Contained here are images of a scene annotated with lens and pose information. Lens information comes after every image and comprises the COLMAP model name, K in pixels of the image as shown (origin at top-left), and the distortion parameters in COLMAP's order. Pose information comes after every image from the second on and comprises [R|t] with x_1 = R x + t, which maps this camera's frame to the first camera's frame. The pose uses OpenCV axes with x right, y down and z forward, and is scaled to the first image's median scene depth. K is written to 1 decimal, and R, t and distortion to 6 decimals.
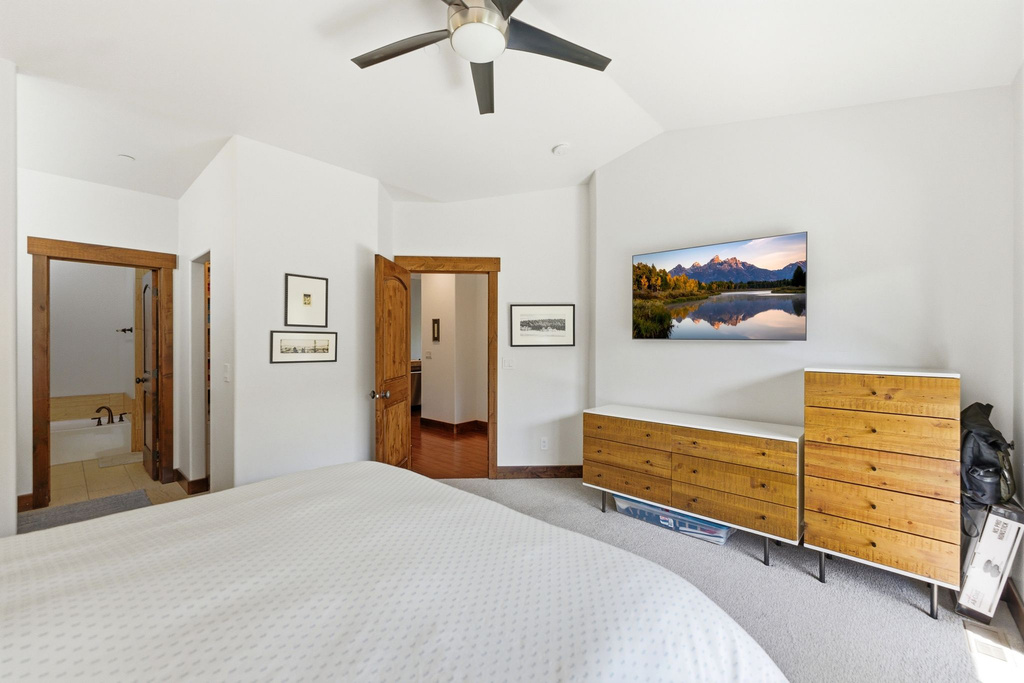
lens RADIAL K [[435.6, 0, 514.5], [0, 435.6, 336.1], [0, 0, 1]] dist [-0.001911, -0.000468]
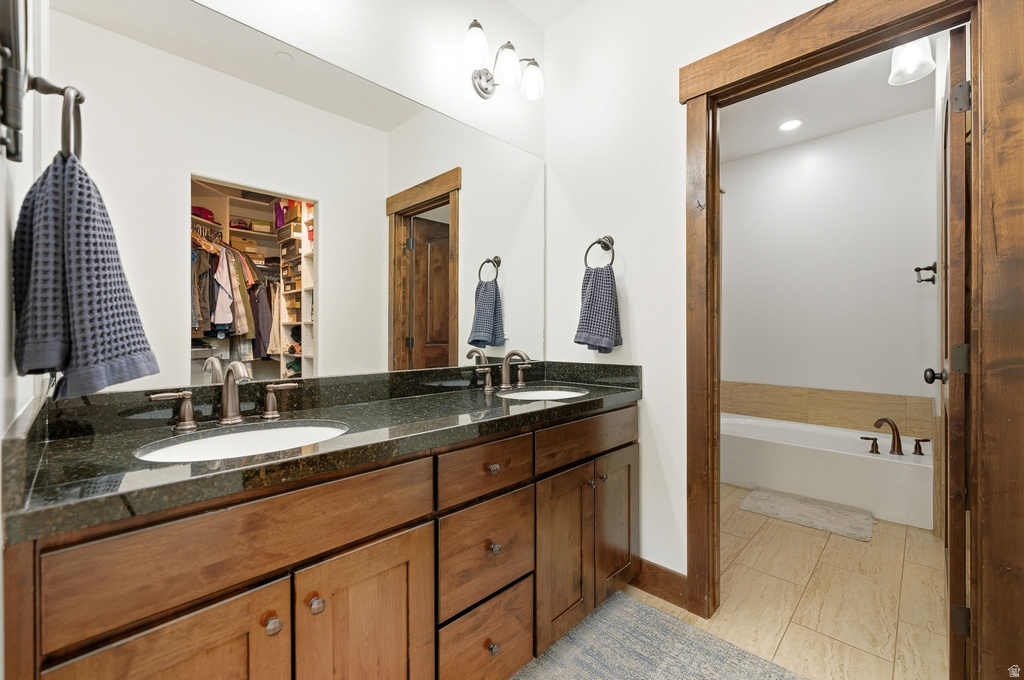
lens RADIAL K [[435.6, 0, 514.5], [0, 435.6, 334.6], [0, 0, 1]] dist [-0.001911, -0.000468]
pose [[0.008342, 0.005552, -0.999950, -0.416203], [0.006025, 0.999966, 0.005603, 0.052597], [0.999947, -0.006071, 0.008309, 0.544442]]
